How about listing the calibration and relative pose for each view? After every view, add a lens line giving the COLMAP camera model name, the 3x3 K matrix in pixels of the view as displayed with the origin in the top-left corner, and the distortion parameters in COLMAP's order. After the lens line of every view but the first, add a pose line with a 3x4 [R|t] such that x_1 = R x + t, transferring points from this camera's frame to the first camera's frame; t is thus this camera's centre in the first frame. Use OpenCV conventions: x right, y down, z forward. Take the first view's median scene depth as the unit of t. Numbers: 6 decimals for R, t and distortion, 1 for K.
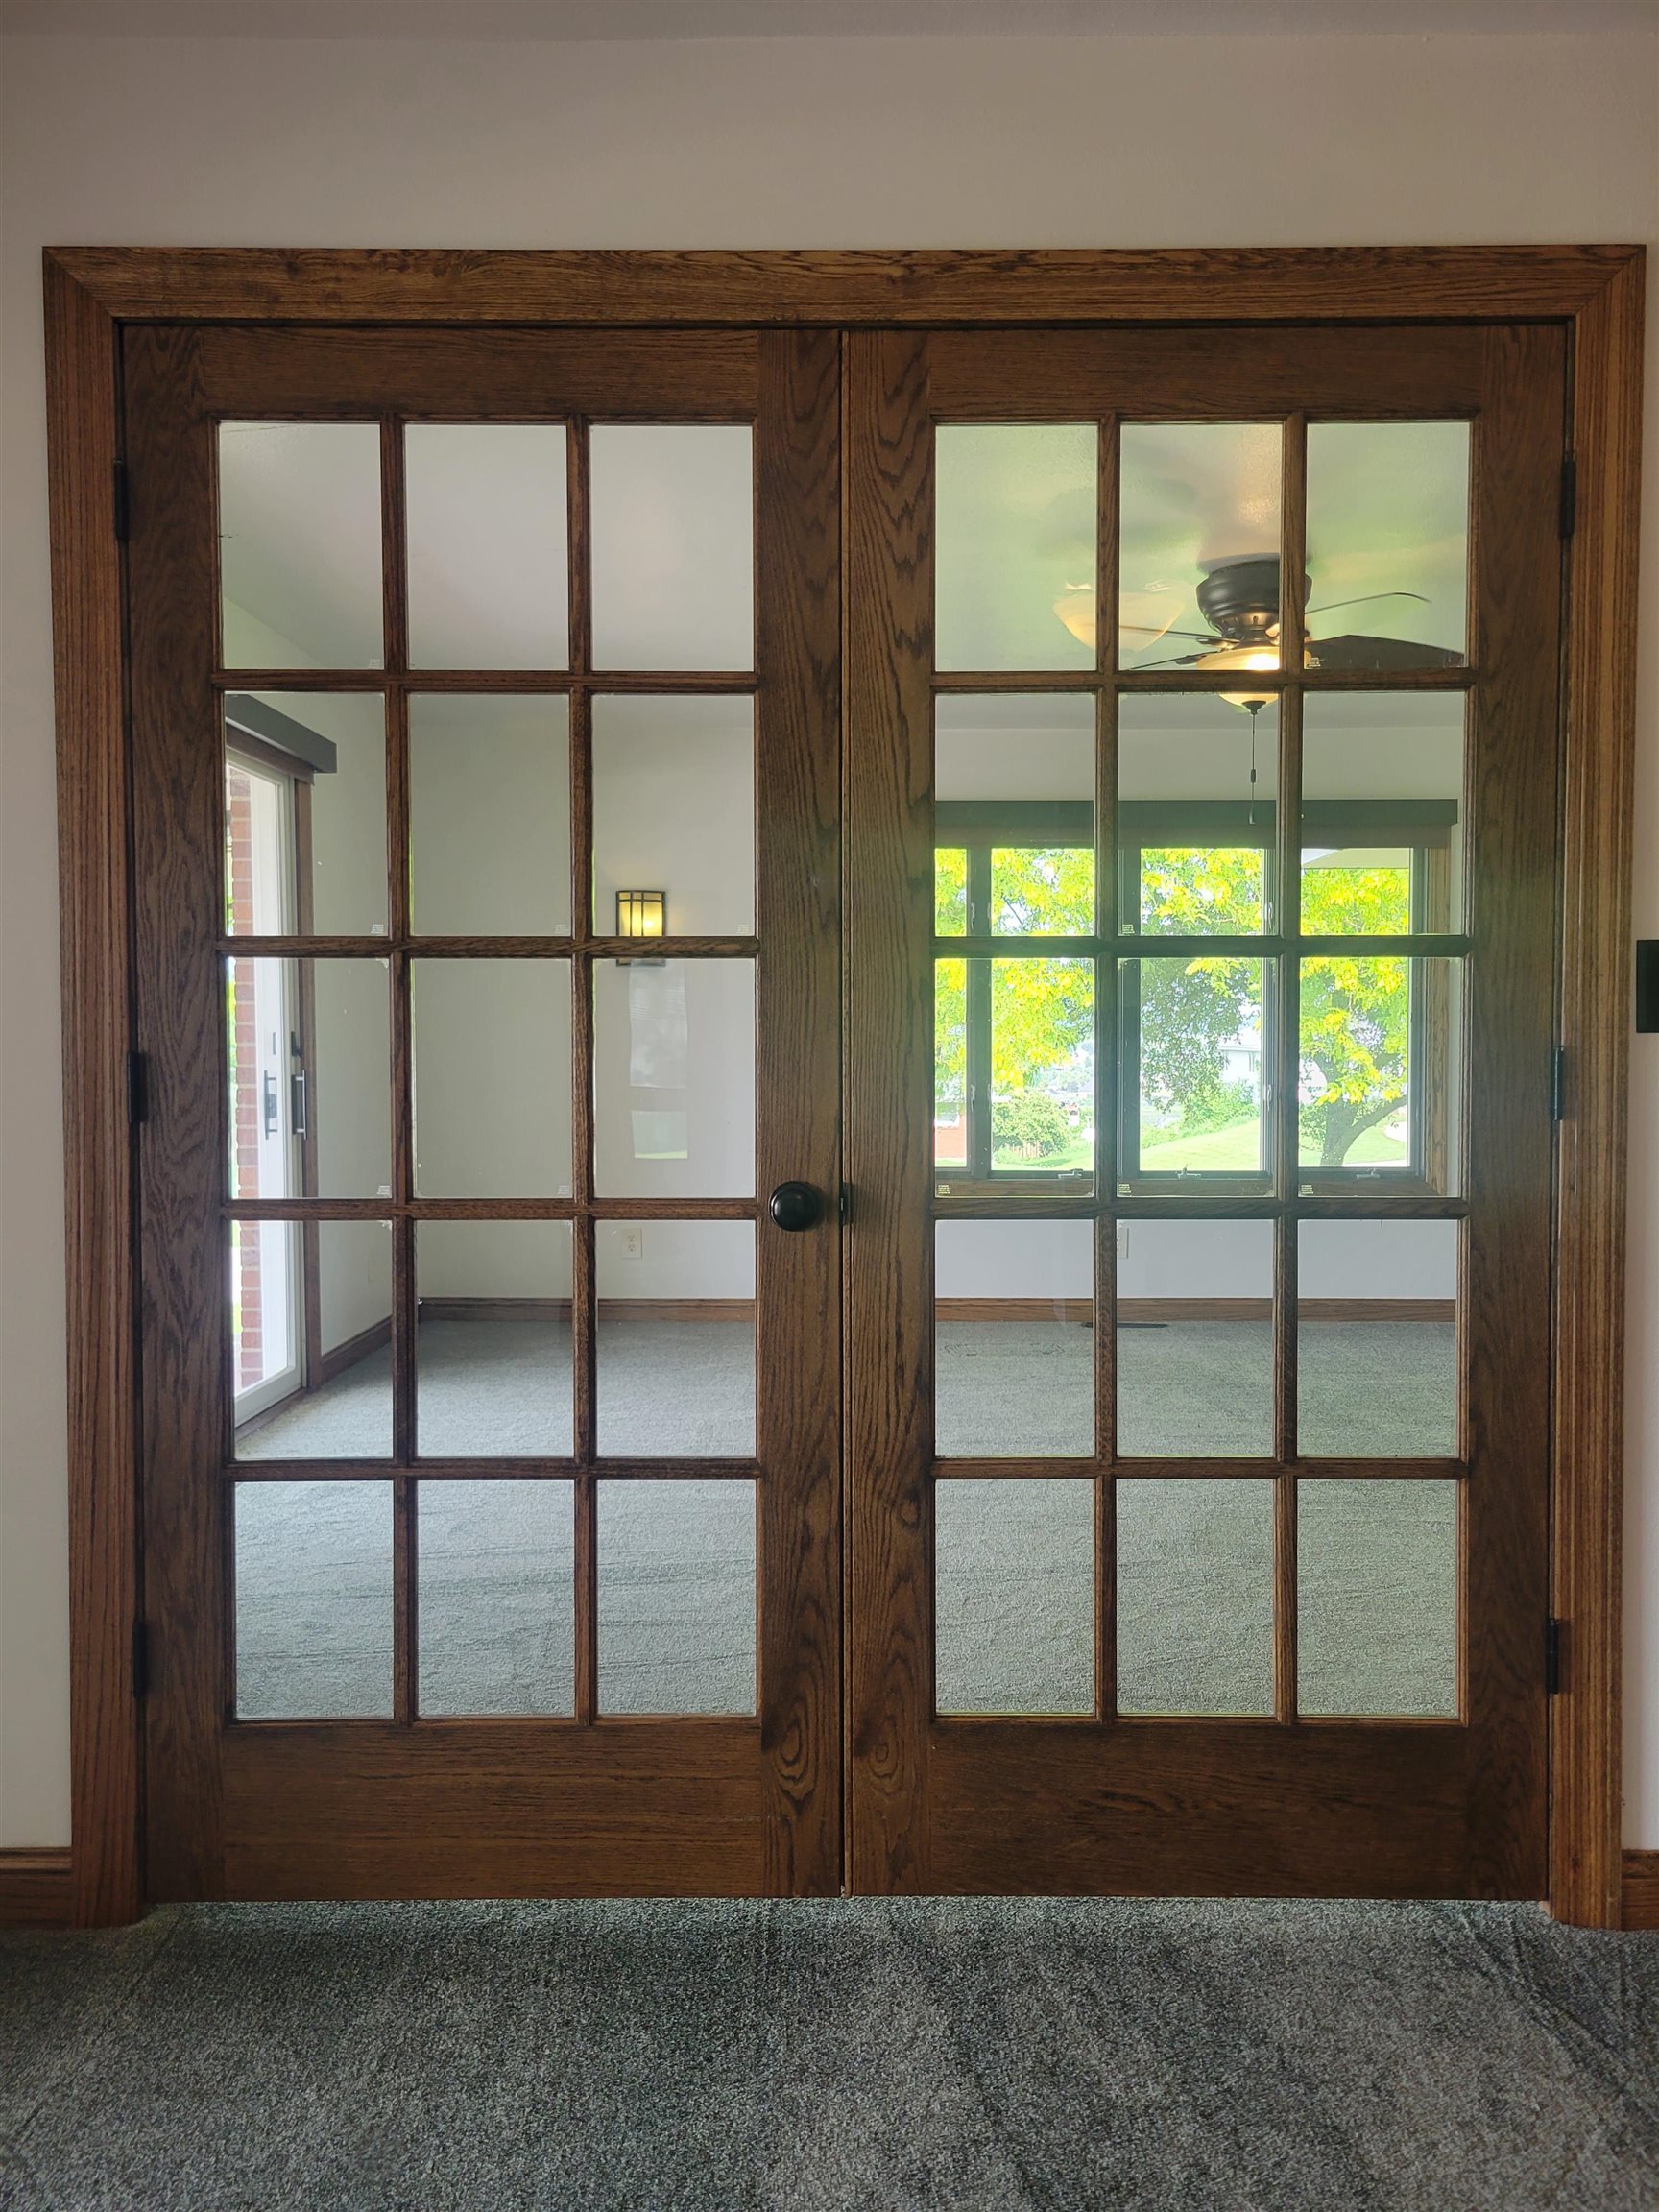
lens RADIAL K [[1672.6, 0, 835.1], [0, 1672.6, 1104.3], [0, 0, 1]] dist [0.051620, -0.026893]
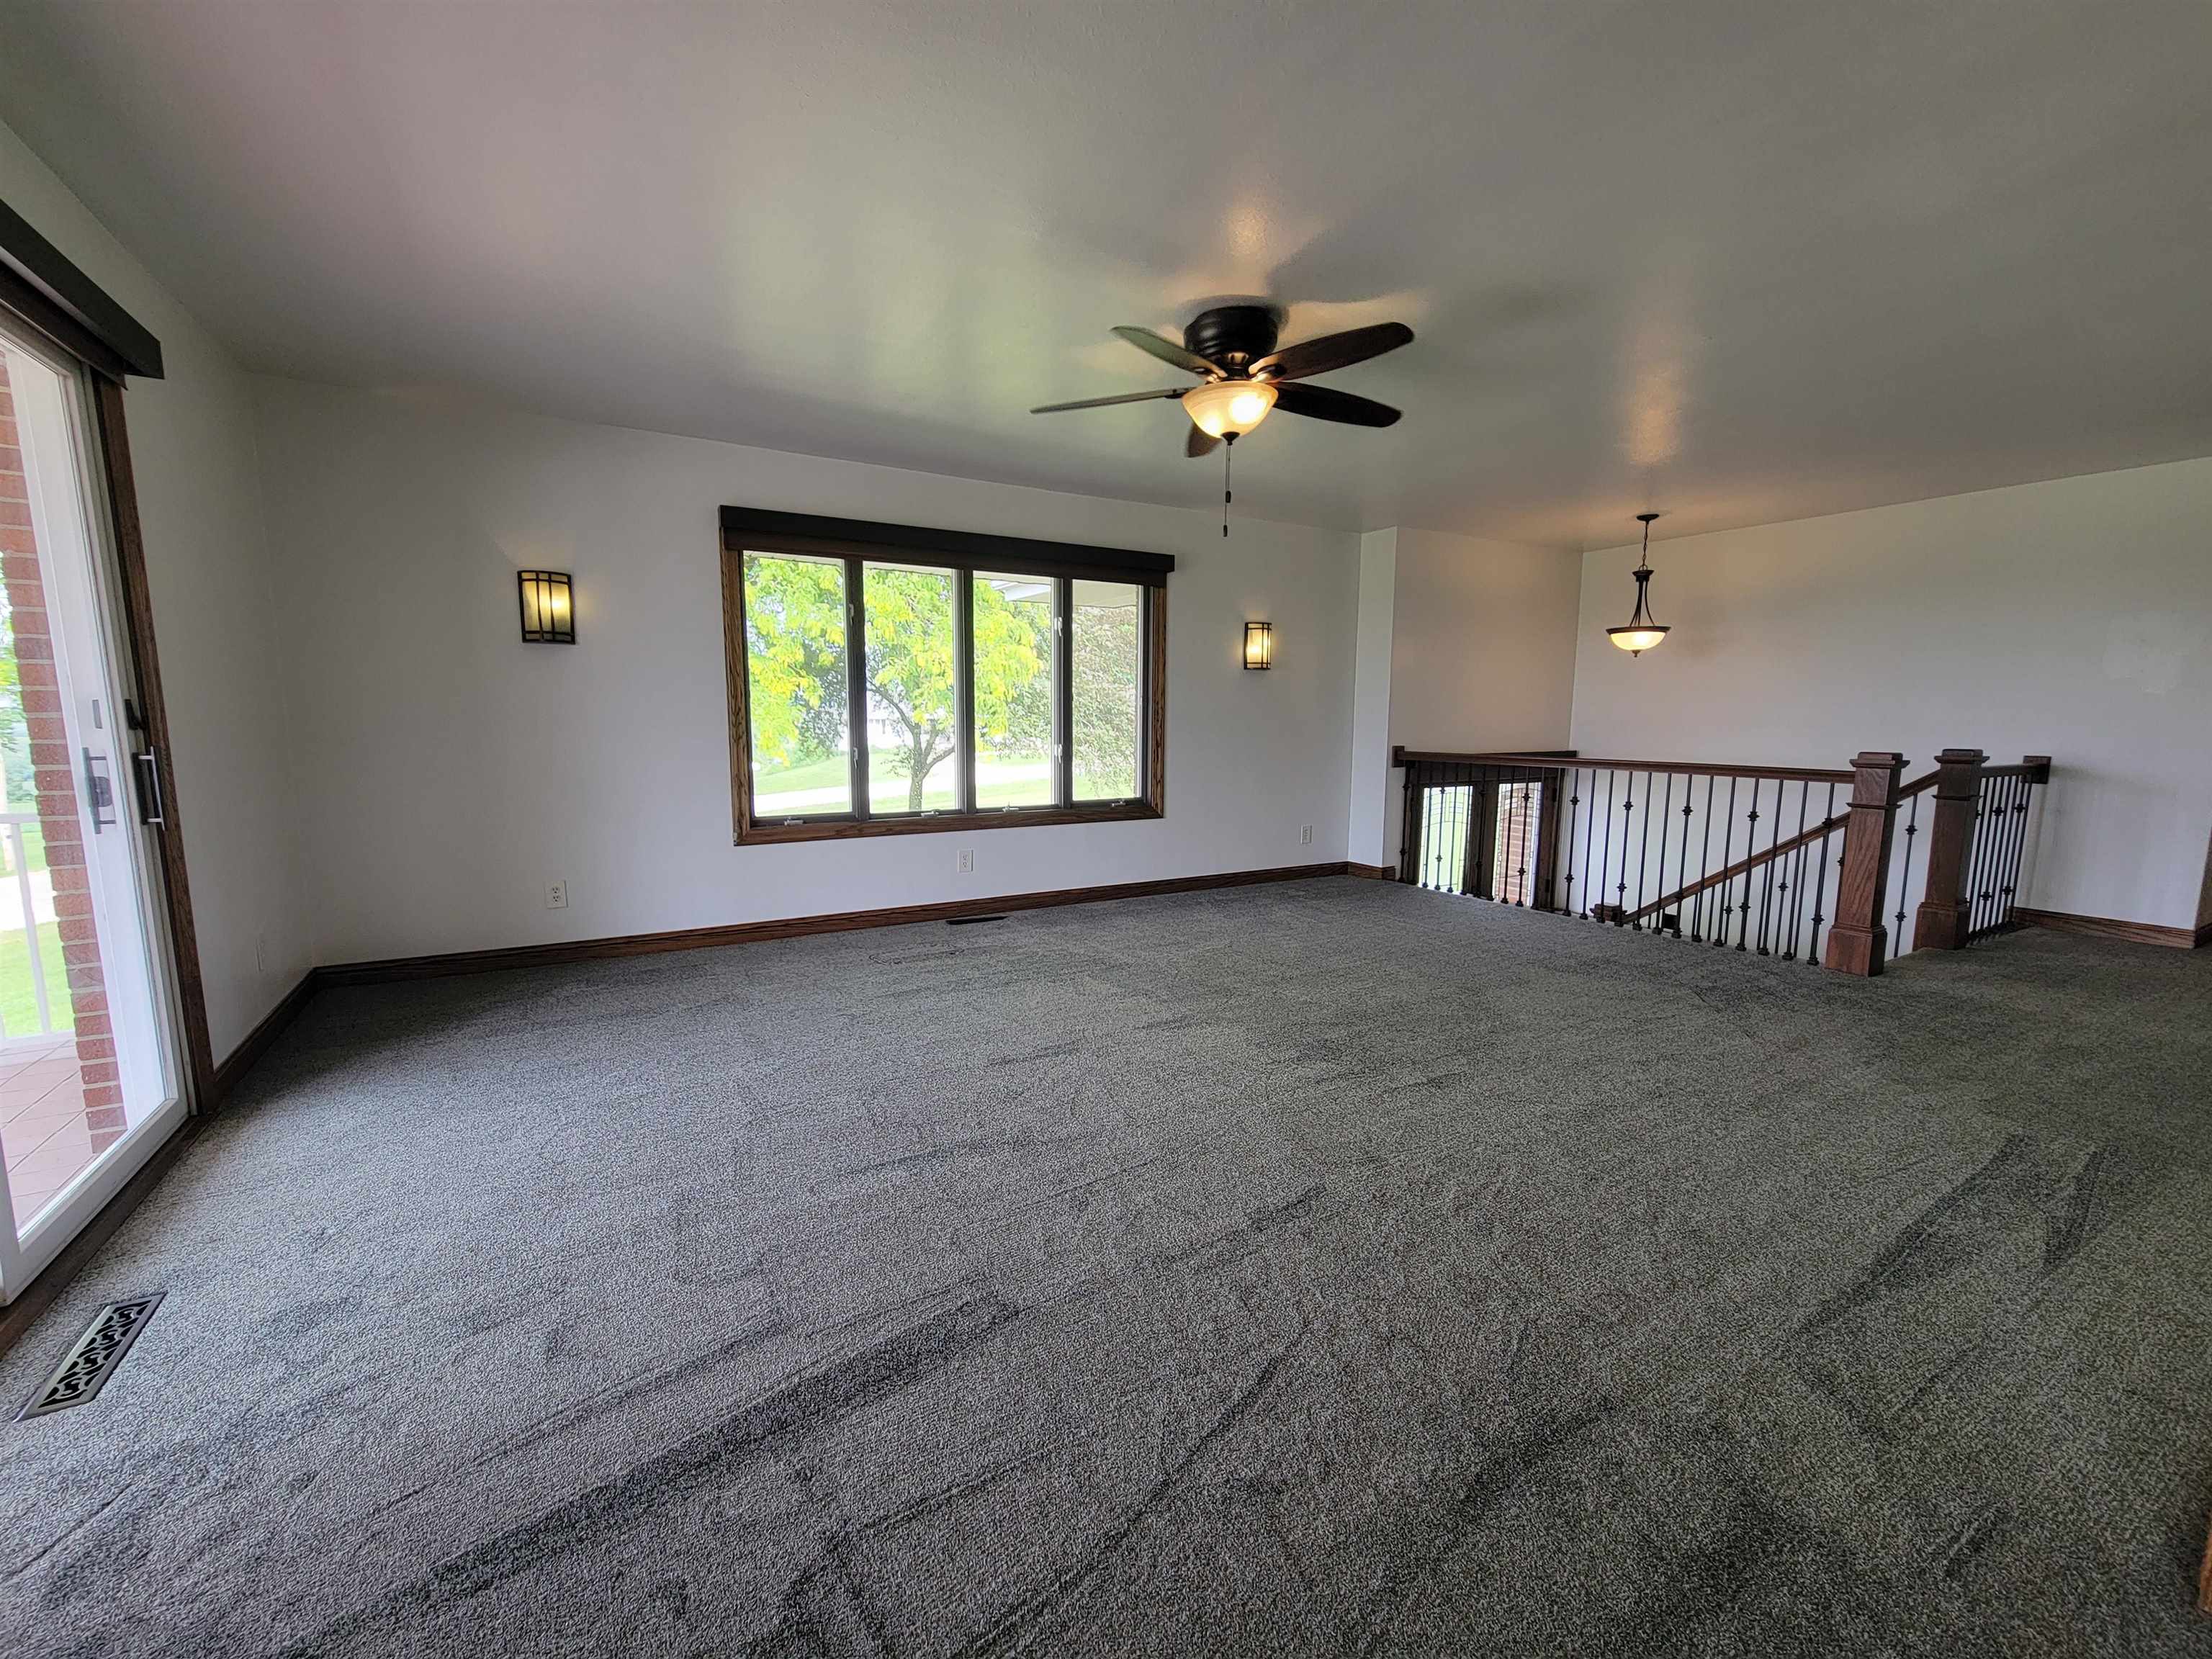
lens RADIAL K [[911.5, 0, 1093.4], [0, 911.5, 835.4], [0, 0, 1]] dist [0.004217, 0.000054]
pose [[0.866268, -0.062118, 0.495703, -0.134364], [0.014221, 0.994904, 0.099823, -0.014653], [-0.499377, -0.079424, 0.862736, 0.359640]]
